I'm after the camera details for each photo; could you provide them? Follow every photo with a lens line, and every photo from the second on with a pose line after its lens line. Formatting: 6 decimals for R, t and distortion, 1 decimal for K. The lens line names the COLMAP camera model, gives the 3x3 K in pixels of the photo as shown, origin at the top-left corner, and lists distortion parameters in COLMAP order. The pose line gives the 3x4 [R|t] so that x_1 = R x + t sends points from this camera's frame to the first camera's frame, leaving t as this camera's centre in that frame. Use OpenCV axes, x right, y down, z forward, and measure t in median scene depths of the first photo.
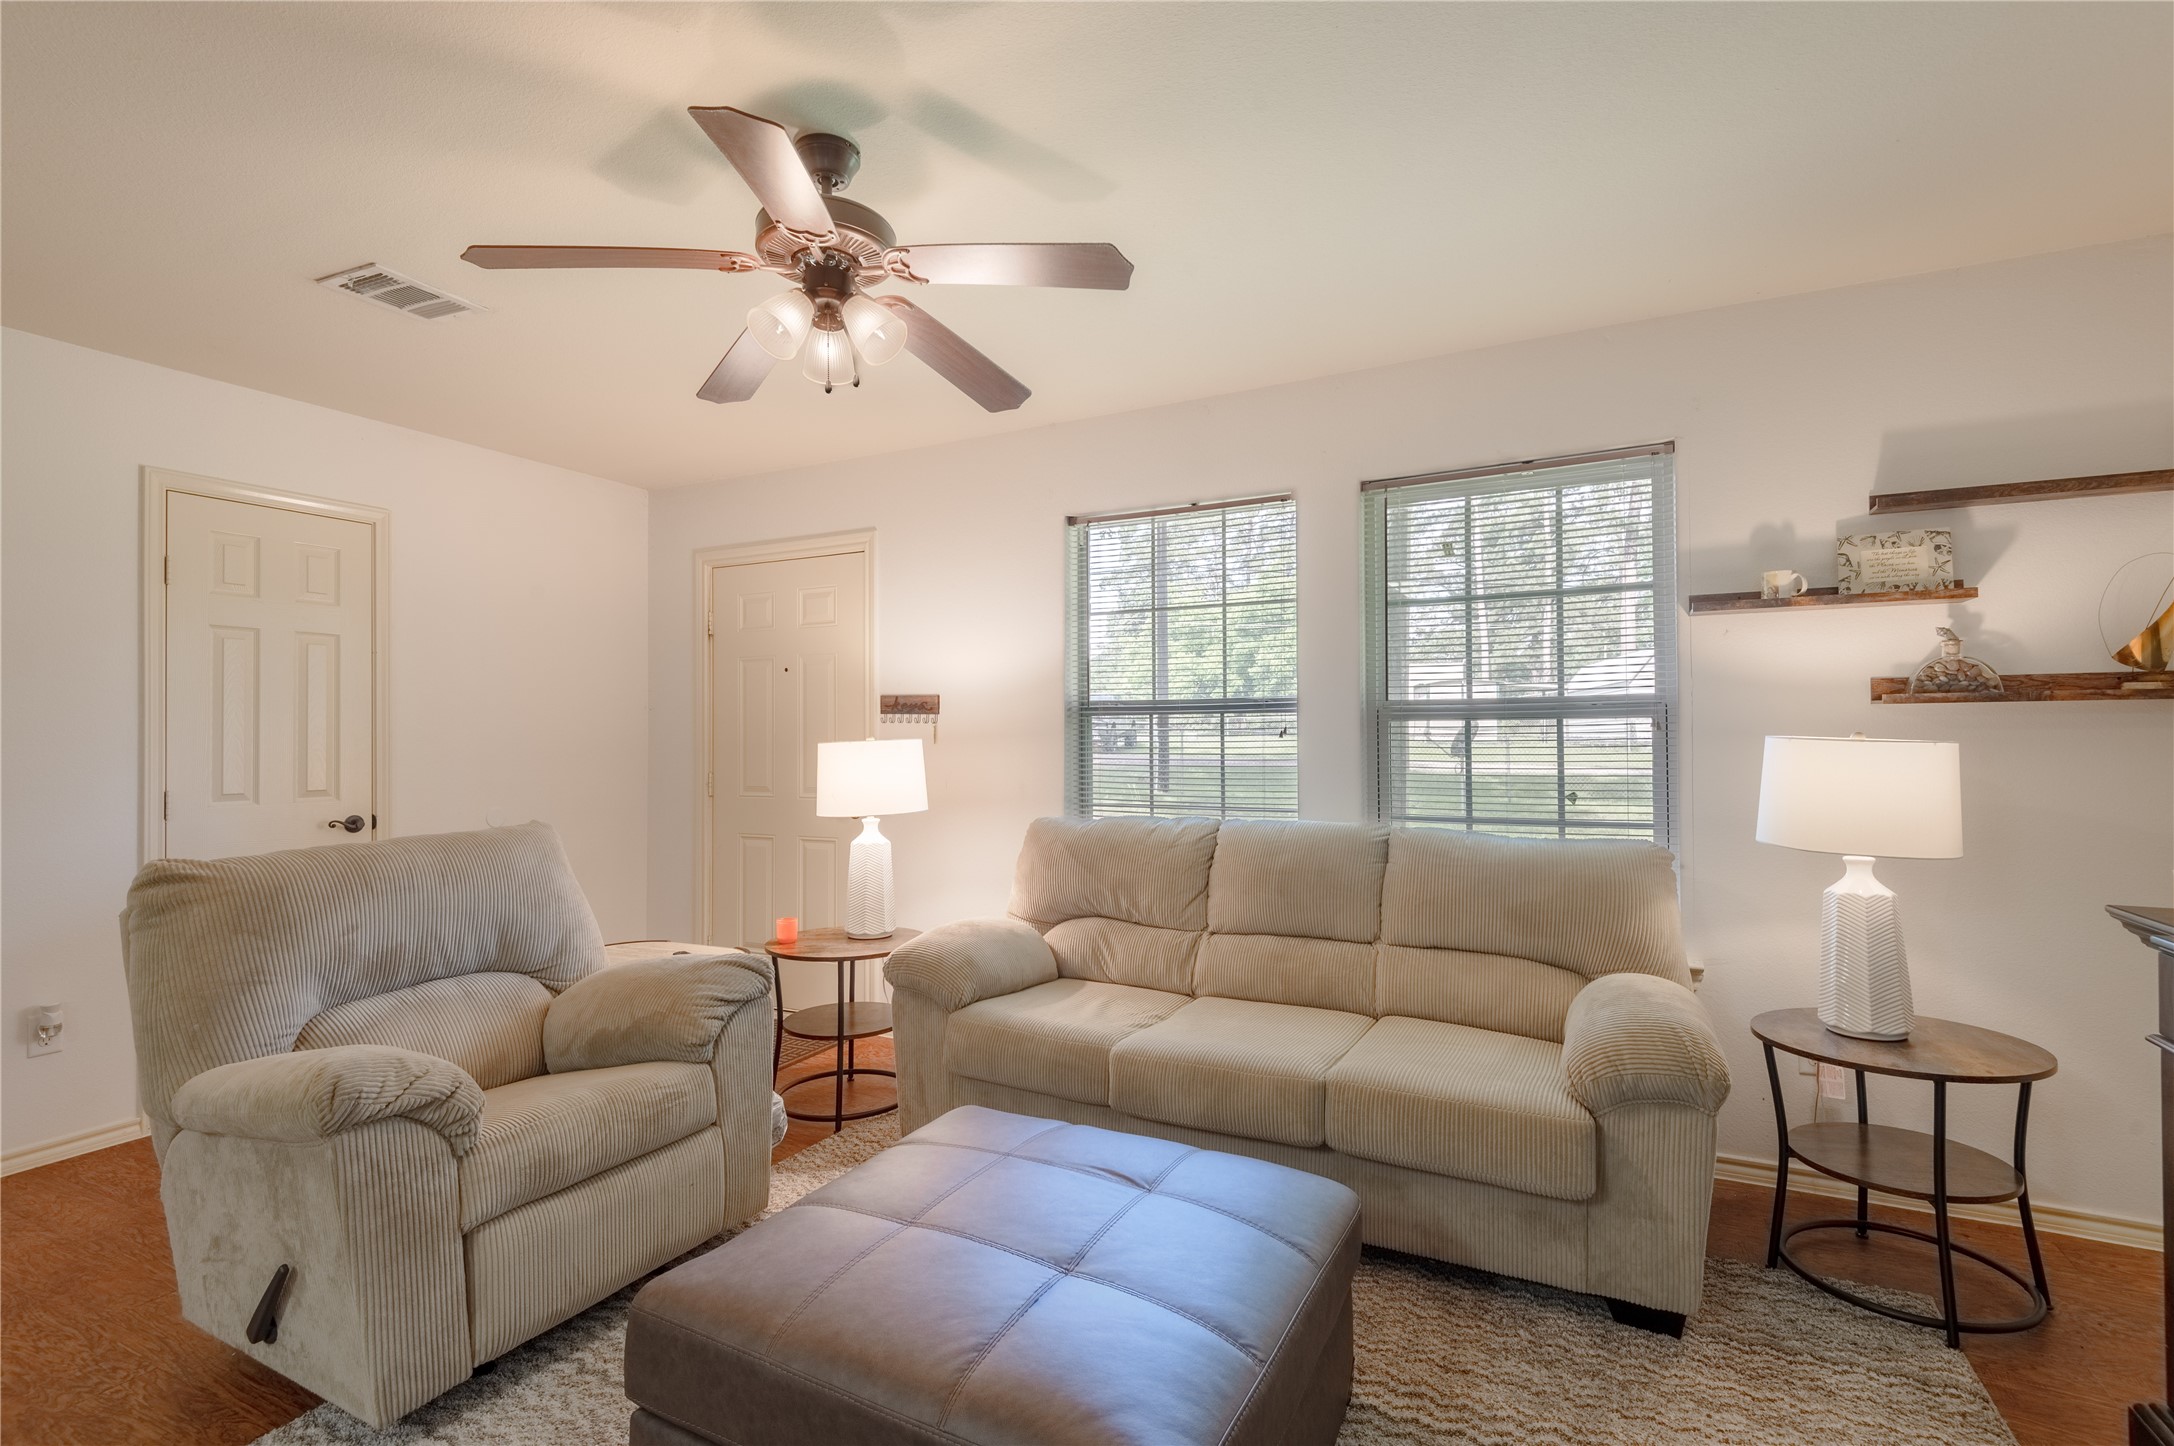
lens RADIAL K [[996.3, 0, 1087.0], [0, 996.3, 723.0], [0, 0, 1]] dist [0.046883, -0.024207]
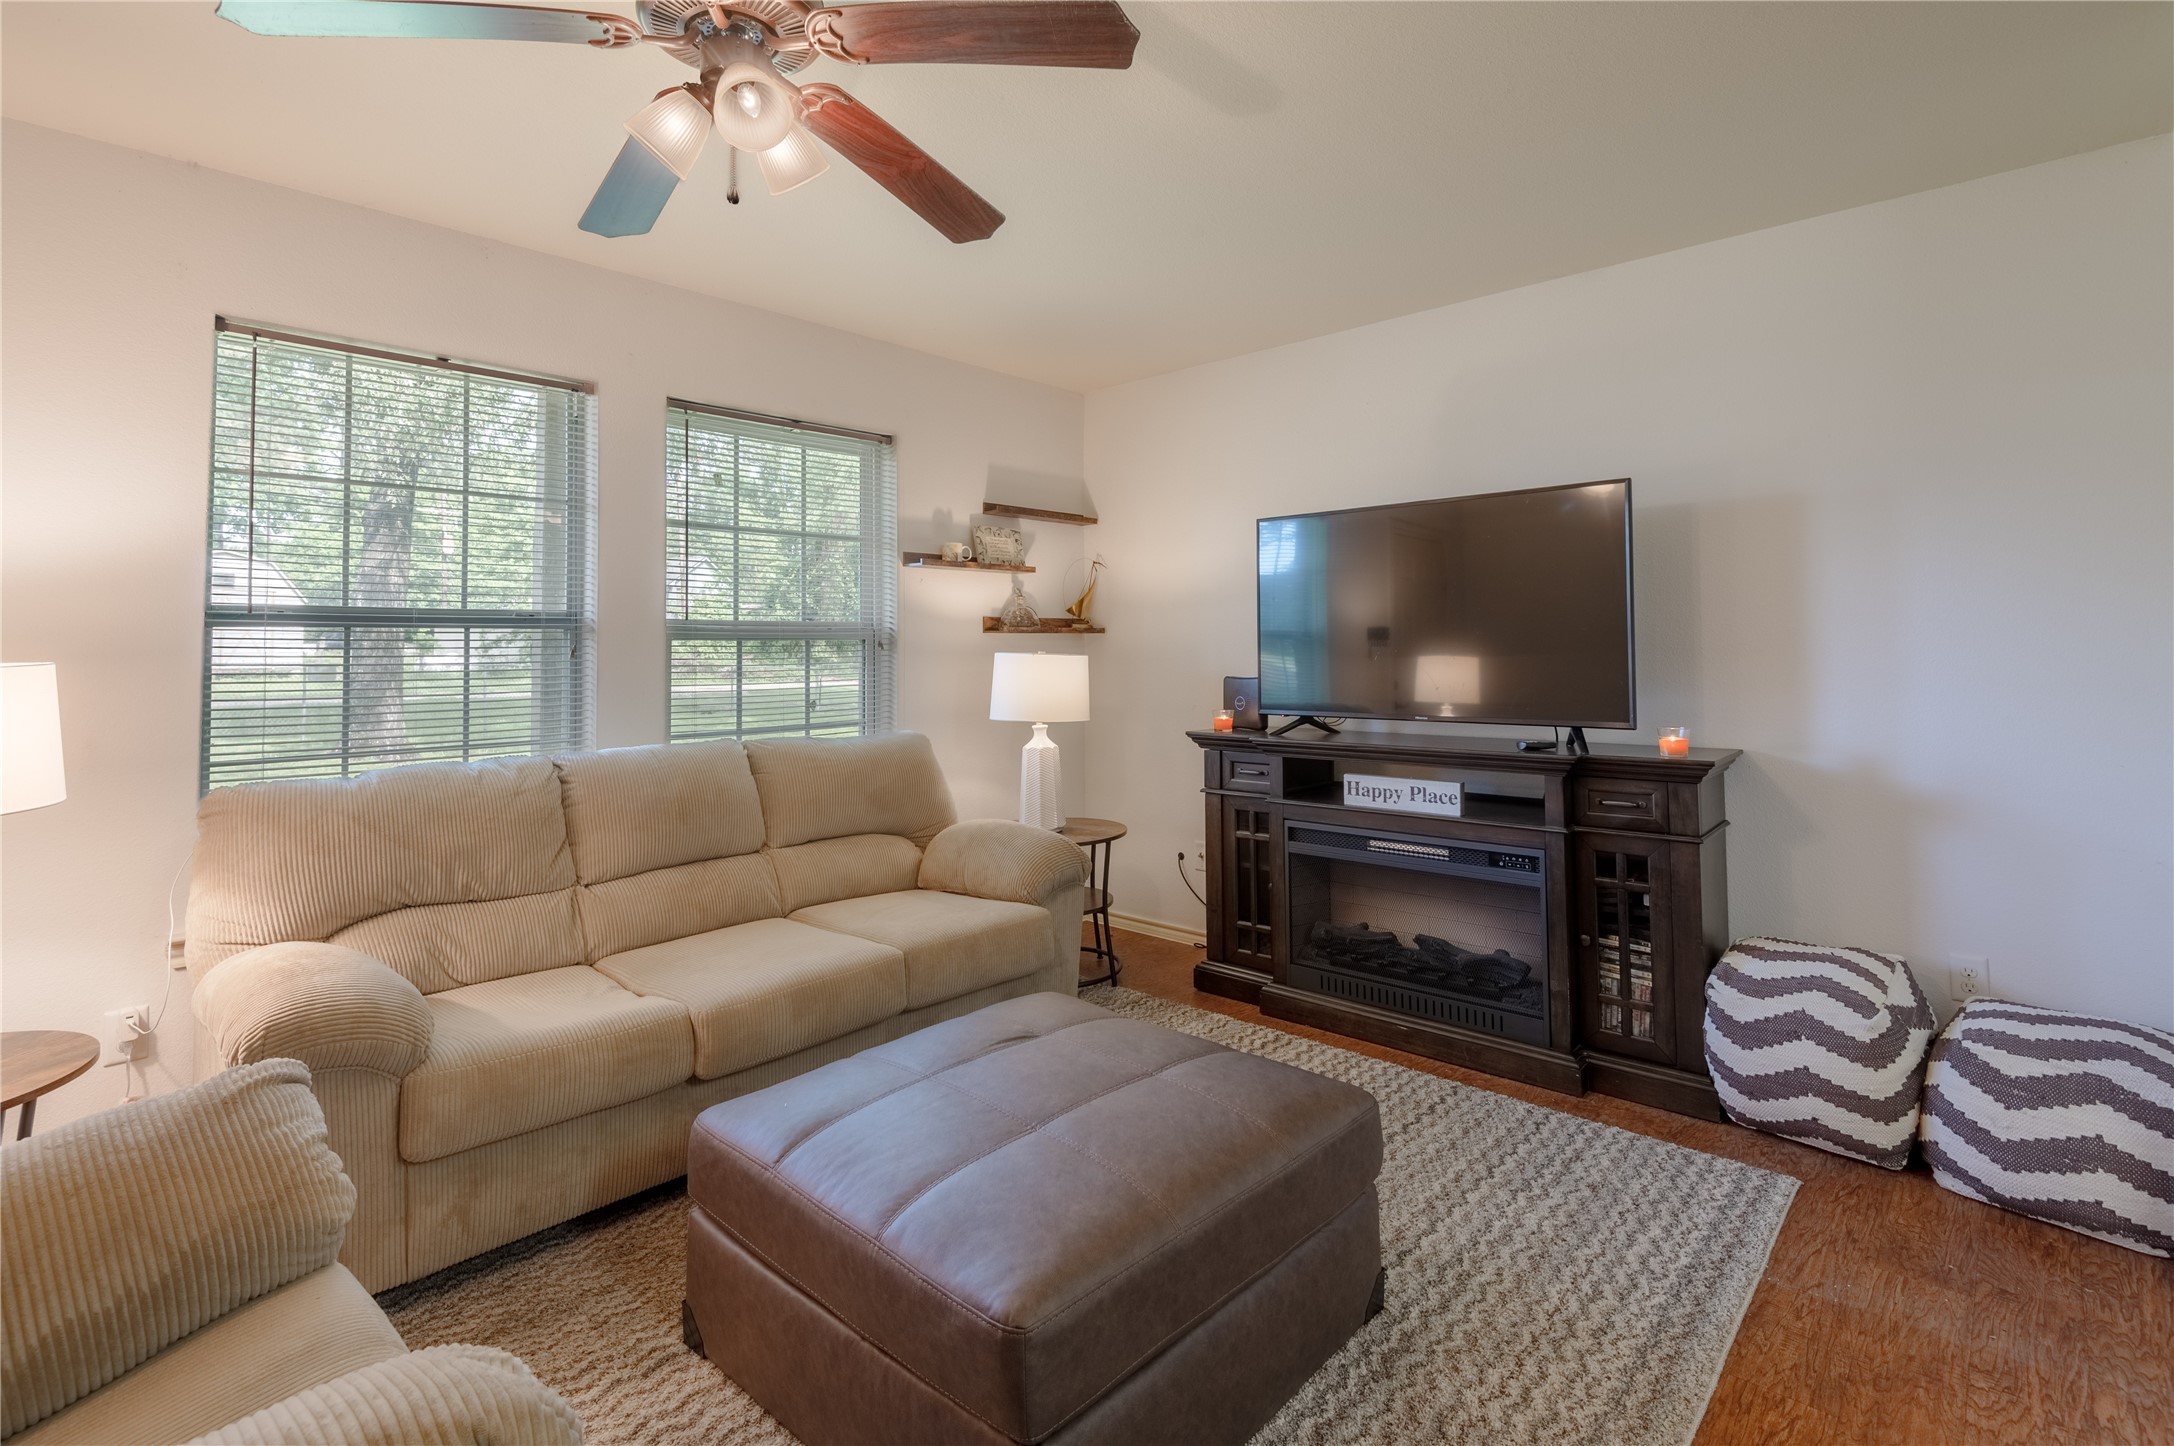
lens RADIAL K [[996.4, 0, 1086.4], [0, 996.4, 649.6], [0, 0, 1]] dist [0.030159, -0.023840]
pose [[0.289940, -0.000005, 0.957045, -0.634525], [-0.008294, 0.999962, 0.002518, 0.001614], [-0.957009, -0.008667, 0.289929, 0.370575]]
